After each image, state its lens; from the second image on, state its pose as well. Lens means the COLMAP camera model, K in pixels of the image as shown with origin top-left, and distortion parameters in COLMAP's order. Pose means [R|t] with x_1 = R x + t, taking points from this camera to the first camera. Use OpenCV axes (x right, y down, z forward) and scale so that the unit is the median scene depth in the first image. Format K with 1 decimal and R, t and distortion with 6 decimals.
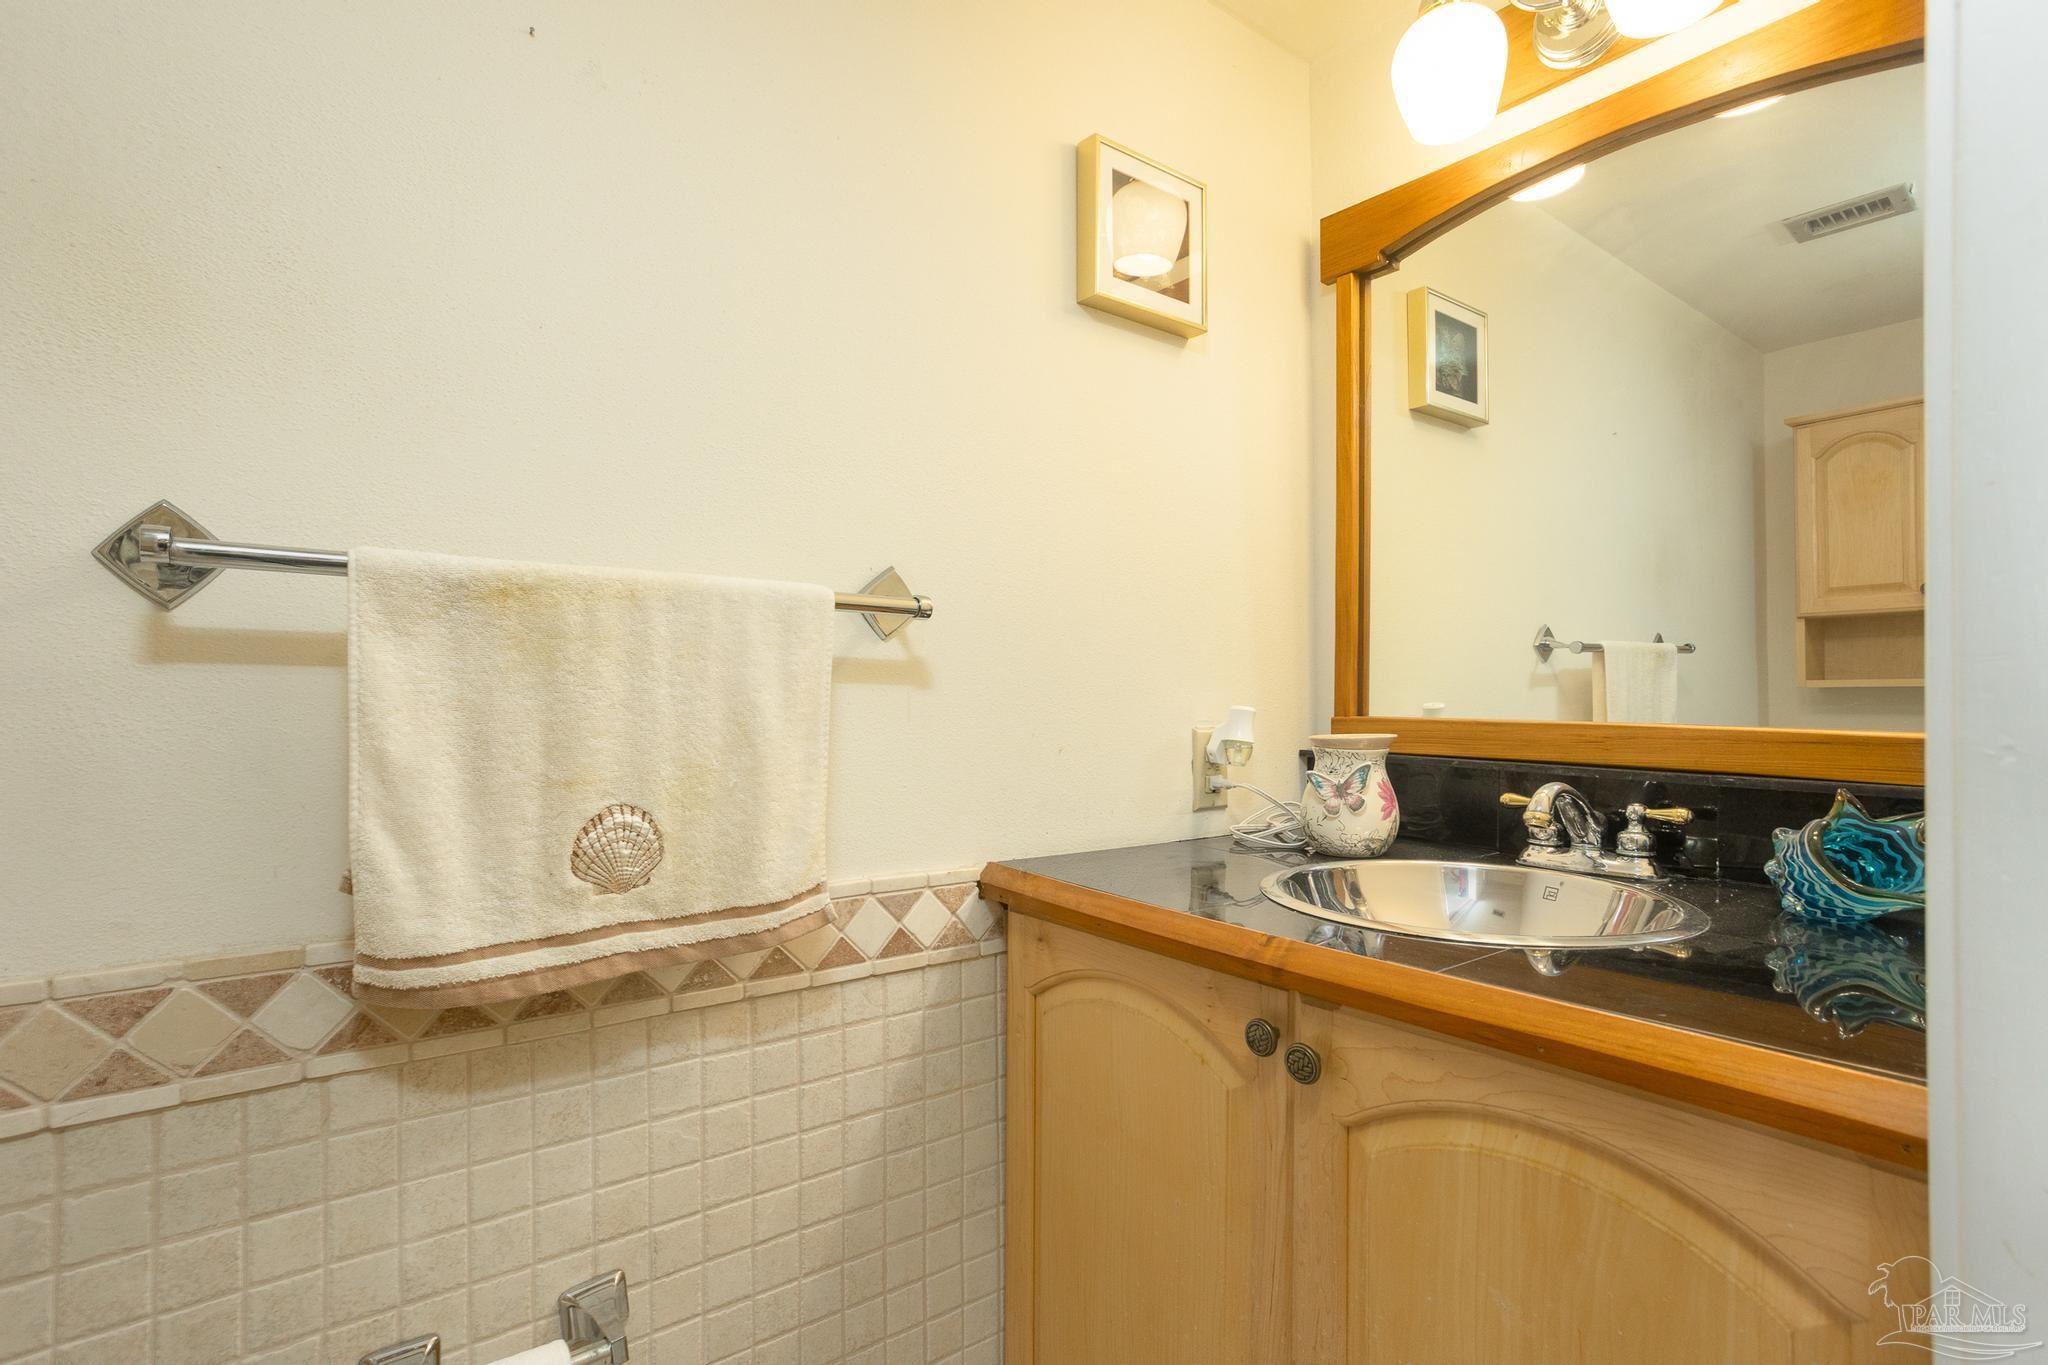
lens RADIAL K [[1001.4, 0, 1022.5], [0, 1001.4, 699.3], [0, 0, 1]] dist [-0.056894, 0.037775]
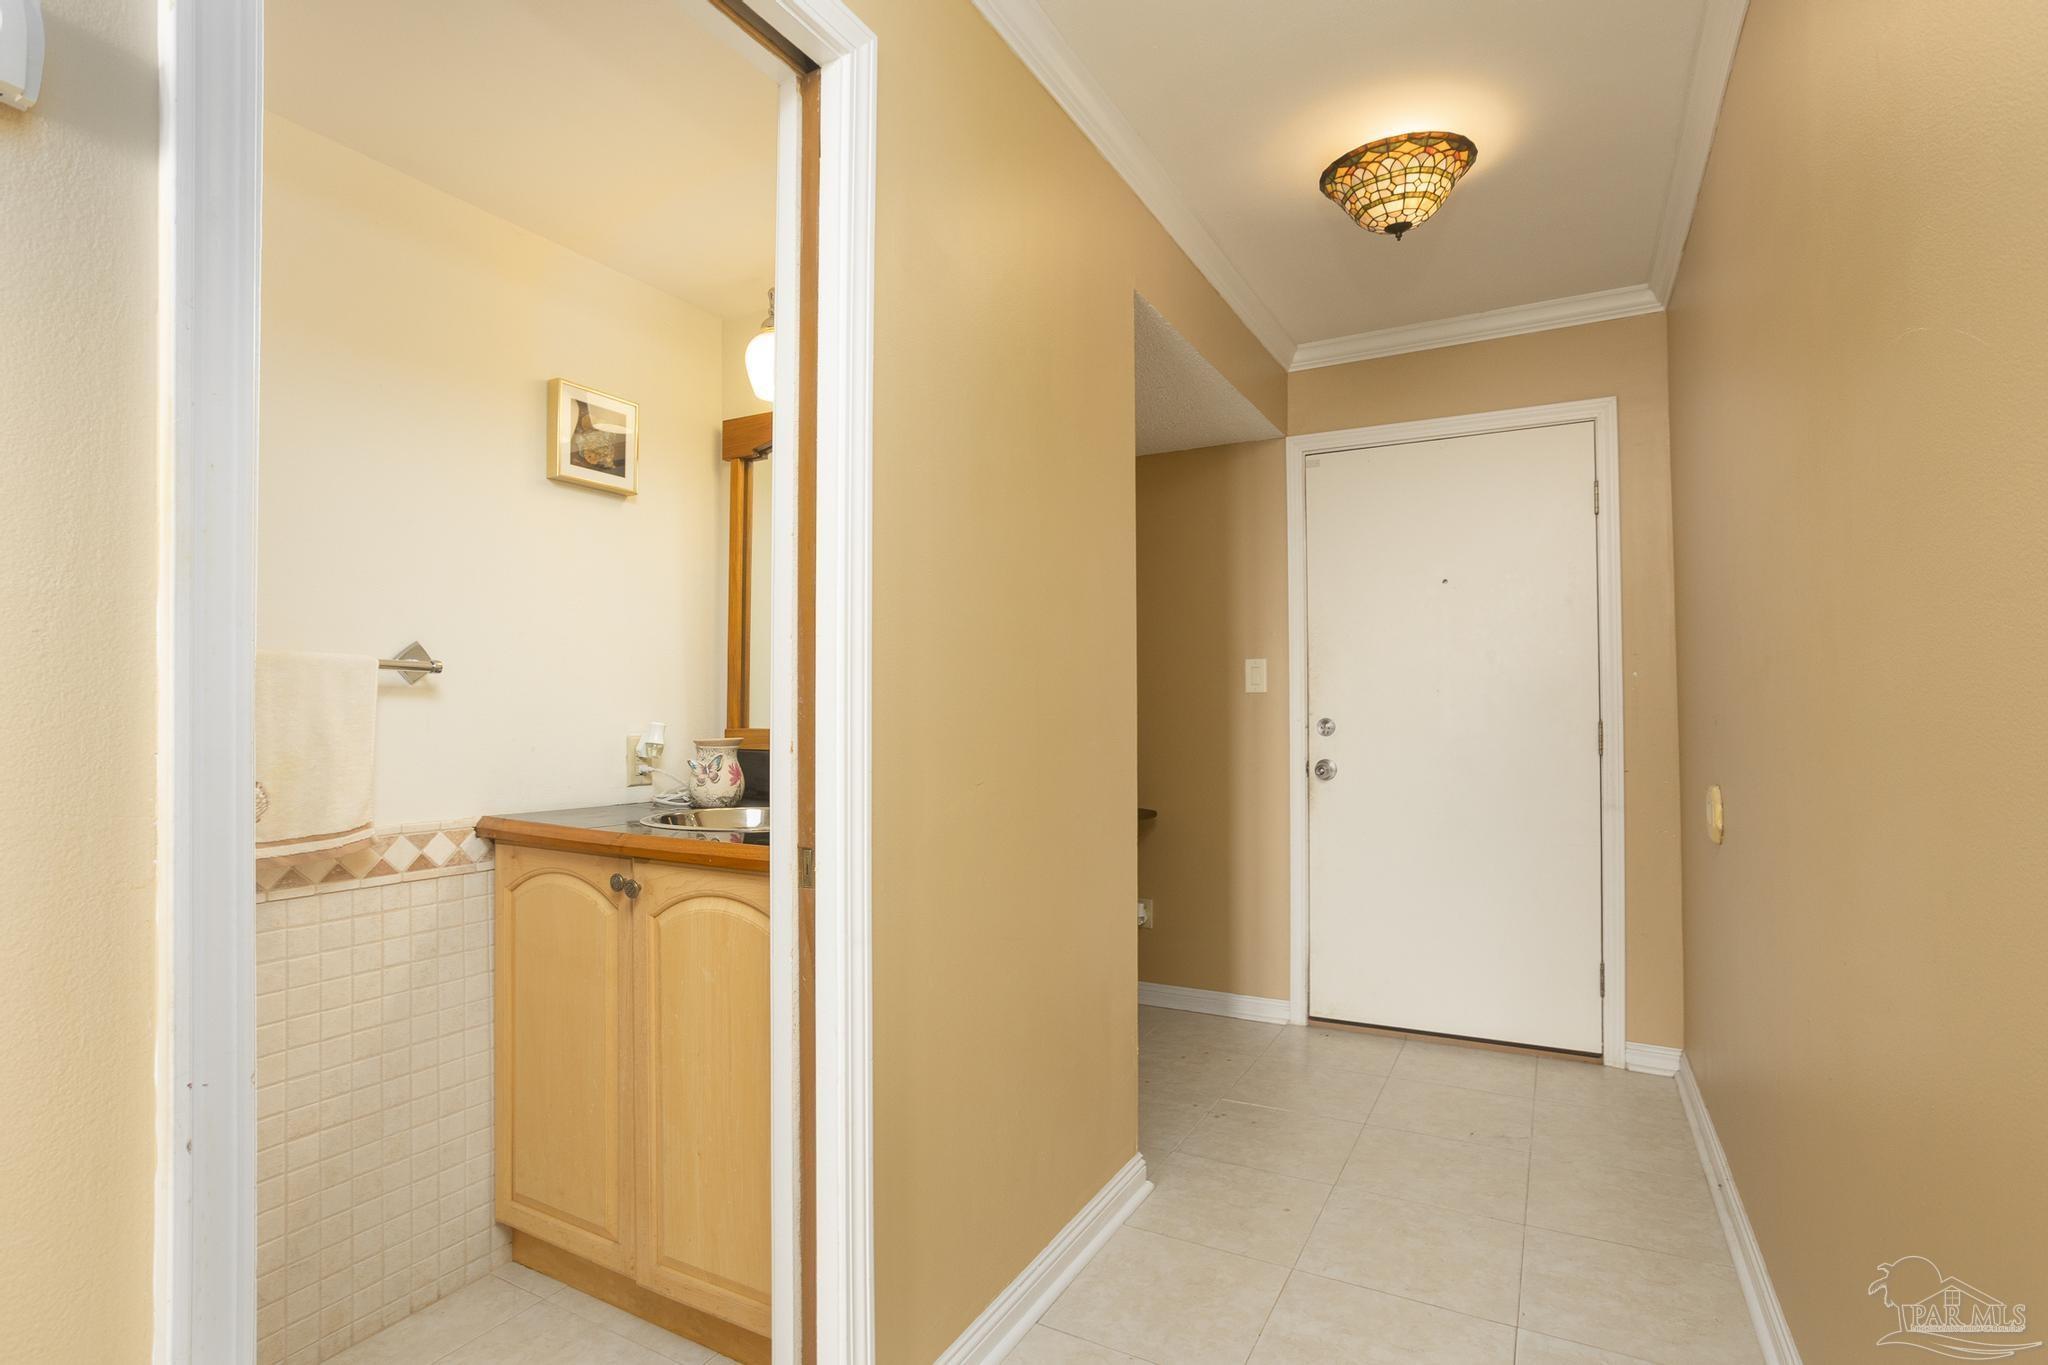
lens RADIAL K [[1001.4, 0, 1022.5], [0, 1001.4, 699.3], [0, 0, 1]] dist [-0.056894, 0.037775]
pose [[0.918331, 0.002553, 0.395806, 0.149807], [0.004874, 0.999830, -0.017758, 0.001446], [-0.395784, 0.018237, 0.918162, -0.932542]]
